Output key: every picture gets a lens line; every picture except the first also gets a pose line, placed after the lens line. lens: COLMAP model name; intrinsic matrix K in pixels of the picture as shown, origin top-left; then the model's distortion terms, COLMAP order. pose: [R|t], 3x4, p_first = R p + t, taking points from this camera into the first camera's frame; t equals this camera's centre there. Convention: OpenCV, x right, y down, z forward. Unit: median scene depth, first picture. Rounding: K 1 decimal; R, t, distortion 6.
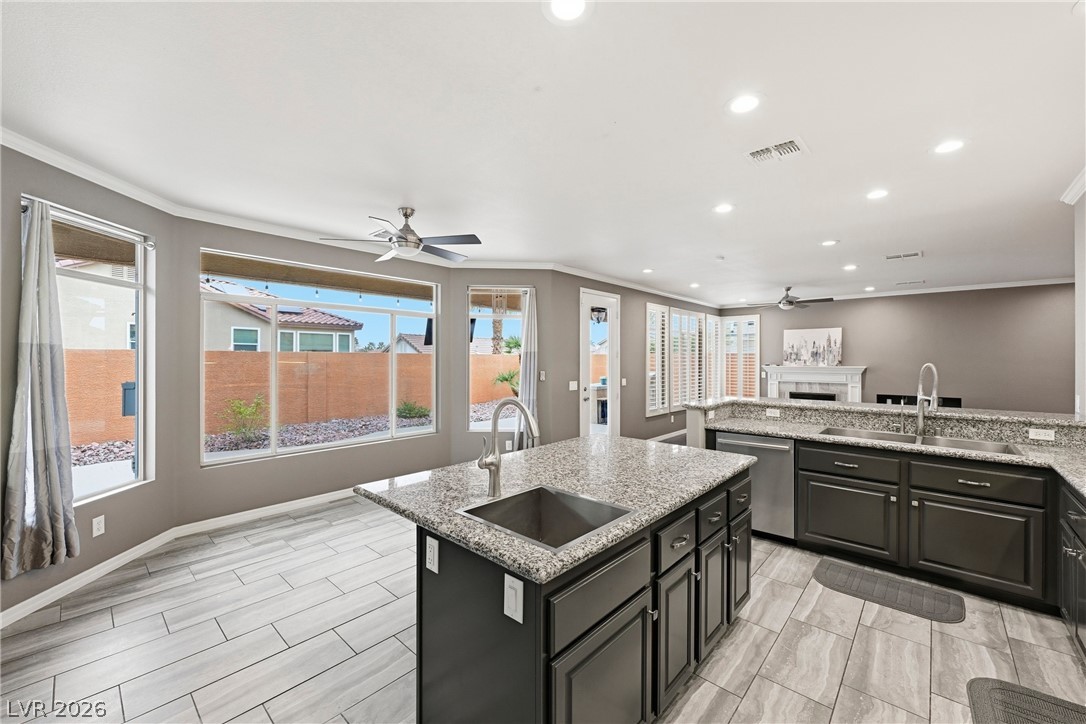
lens RADIAL K [[433.1, 0, 545.0], [0, 433.1, 359.1], [0, 0, 1]] dist [-0.000954, -0.000387]
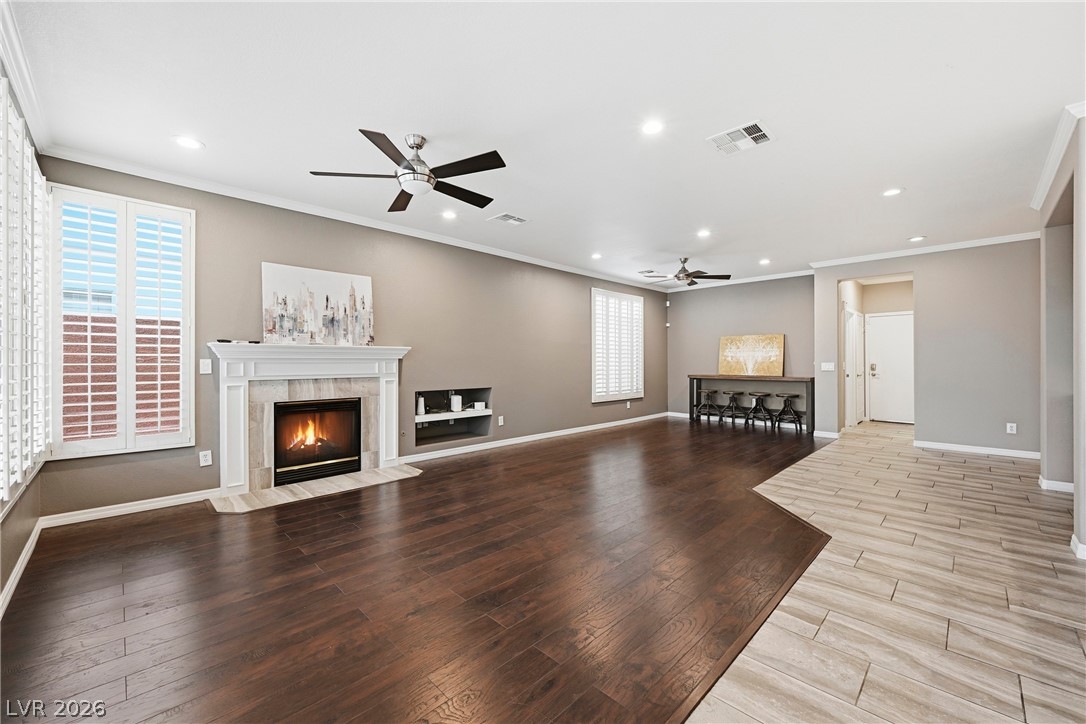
lens RADIAL K [[433.1, 0, 554.8], [0, 433.1, 359.5], [0, 0, 1]] dist [-0.000954, -0.000387]
pose [[0.043666, 0.004603, 0.999036, 0.349015], [0.002254, 0.999986, -0.004706, 0.092600], [-0.999044, 0.002457, 0.043655, 1.870258]]
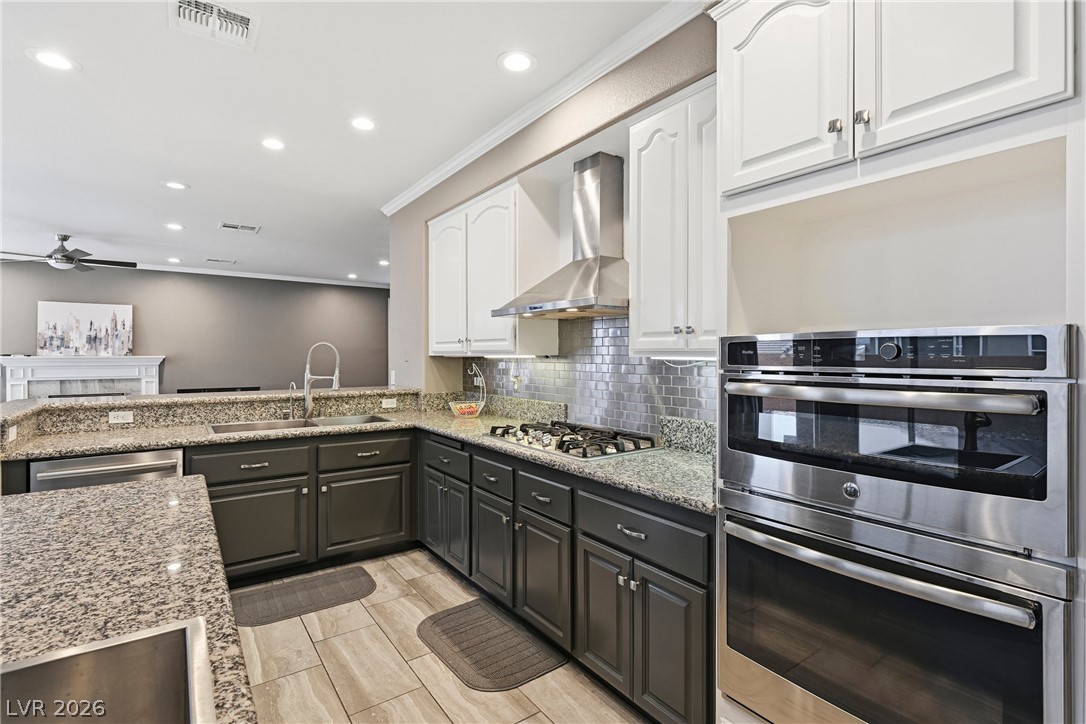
lens RADIAL K [[512.1, 0, 544.9], [0, 512.1, 356.9], [0, 0, 1]] dist [-0.000997, -0.000271]
pose [[0.209151, -0.005511, 0.977868, -0.111437], [0.001088, 0.999985, 0.005403, 0.035458], [-0.977883, -0.000066, 0.209154, 0.255995]]
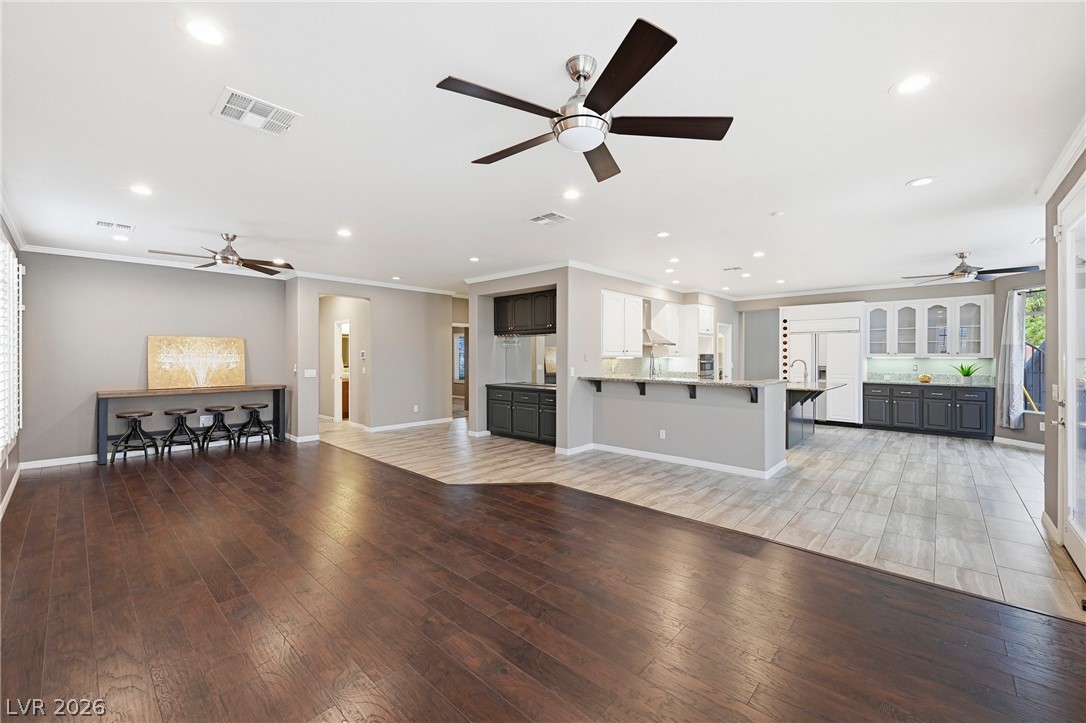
lens RADIAL K [[433.1, 0, 533.1], [0, 433.1, 360.5], [0, 0, 1]] dist [-0.000954, -0.000387]
pose [[-0.999845, -0.002553, 0.017394, 1.273905], [-0.002349, 0.999928, 0.011736, 0.028618], [-0.017423, 0.011693, -0.999780, 2.769227]]
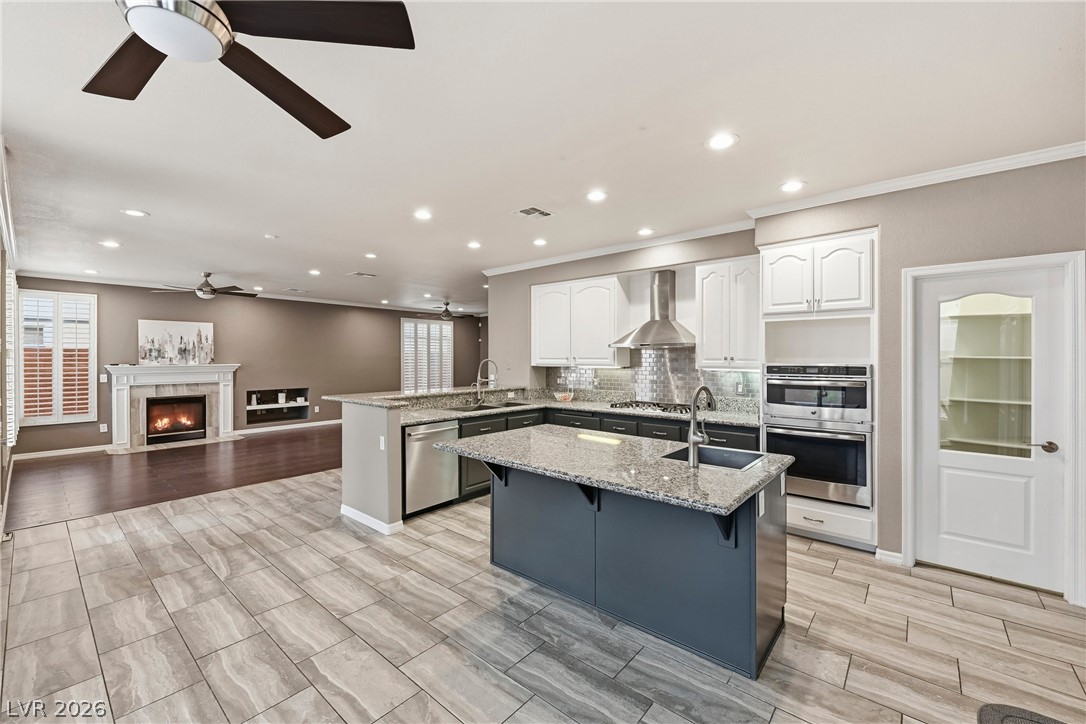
lens RADIAL K [[433.1, 0, 546.3], [0, 433.1, 359.0], [0, 0, 1]] dist [-0.000954, -0.000387]
pose [[-0.039412, -0.004598, 0.999212, -0.712267], [0.000597, 0.999989, 0.004625, 0.002502], [-0.999223, 0.000779, -0.039409, 0.795834]]
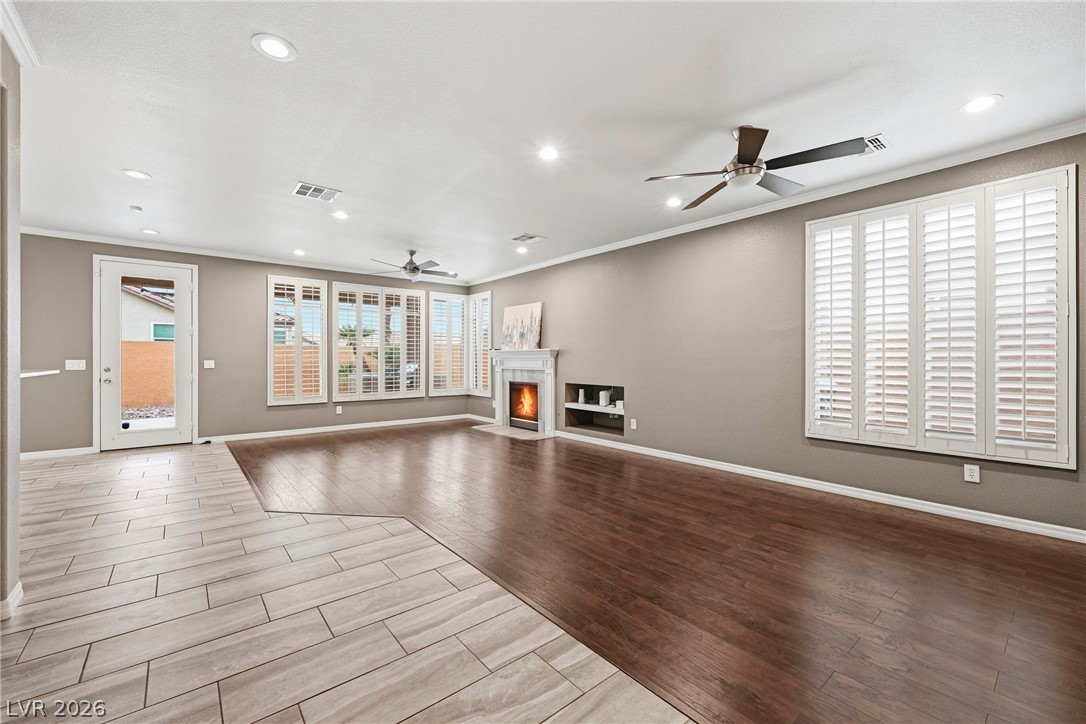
lens RADIAL K [[433.1, 0, 534.2], [0, 433.1, 360.0], [0, 0, 1]] dist [-0.000954, -0.000387]
pose [[0.987455, -0.000206, -0.157897, 2.027563], [0.000641, 0.999996, 0.002706, 0.088683], [0.157896, -0.002773, 0.987452, 0.478608]]
